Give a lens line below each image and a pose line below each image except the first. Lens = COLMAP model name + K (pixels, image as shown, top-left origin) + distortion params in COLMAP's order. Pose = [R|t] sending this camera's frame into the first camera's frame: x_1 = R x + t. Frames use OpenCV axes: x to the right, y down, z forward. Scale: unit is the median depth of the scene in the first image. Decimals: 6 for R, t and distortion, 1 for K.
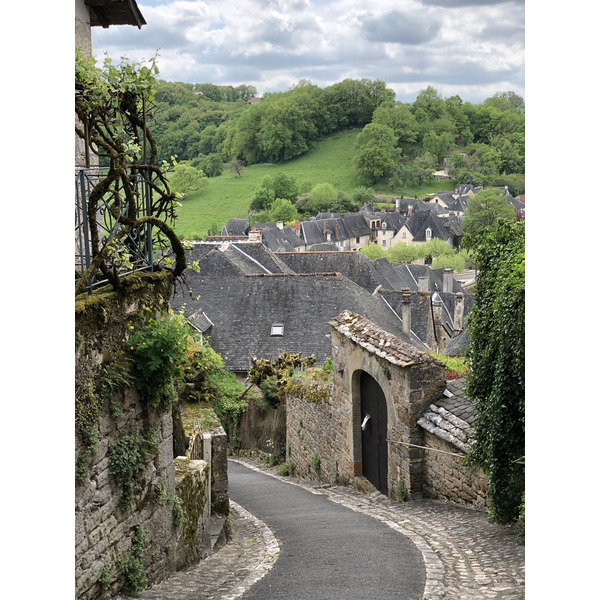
lens RADIAL K [[898.4, 0, 299.1], [0, 898.4, 301.0], [0, 0, 1]] dist [0.085694, 0.000000]
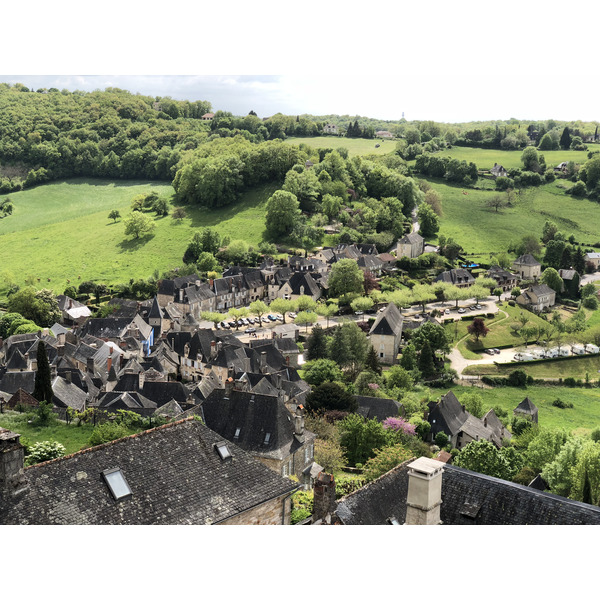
lens RADIAL K [[898.4, 0, 297.2], [0, 898.4, 297.9], [0, 0, 1]] dist [0.085694, 0.000000]
pose [[0.998583, 0.034506, 0.040504, 0.058476], [-0.035600, 0.999012, 0.026597, -0.075196], [-0.039546, -0.028001, 0.998825, -0.335740]]
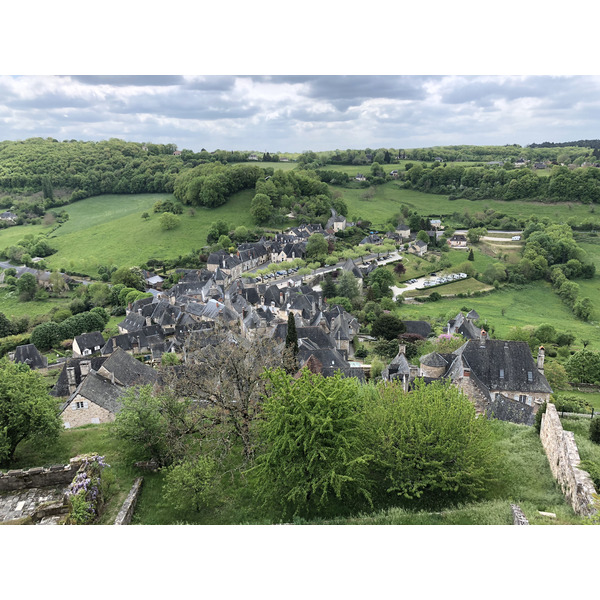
lens RADIAL K [[491.7, 0, 302.2], [0, 491.7, 302.3], [0, 0, 1]] dist [0.042754, -0.033789]
pose [[0.975096, -0.062885, 0.212680, -0.086479], [0.037222, 0.991759, 0.122588, -0.080422], [-0.218637, -0.111619, 0.969401, -0.202570]]
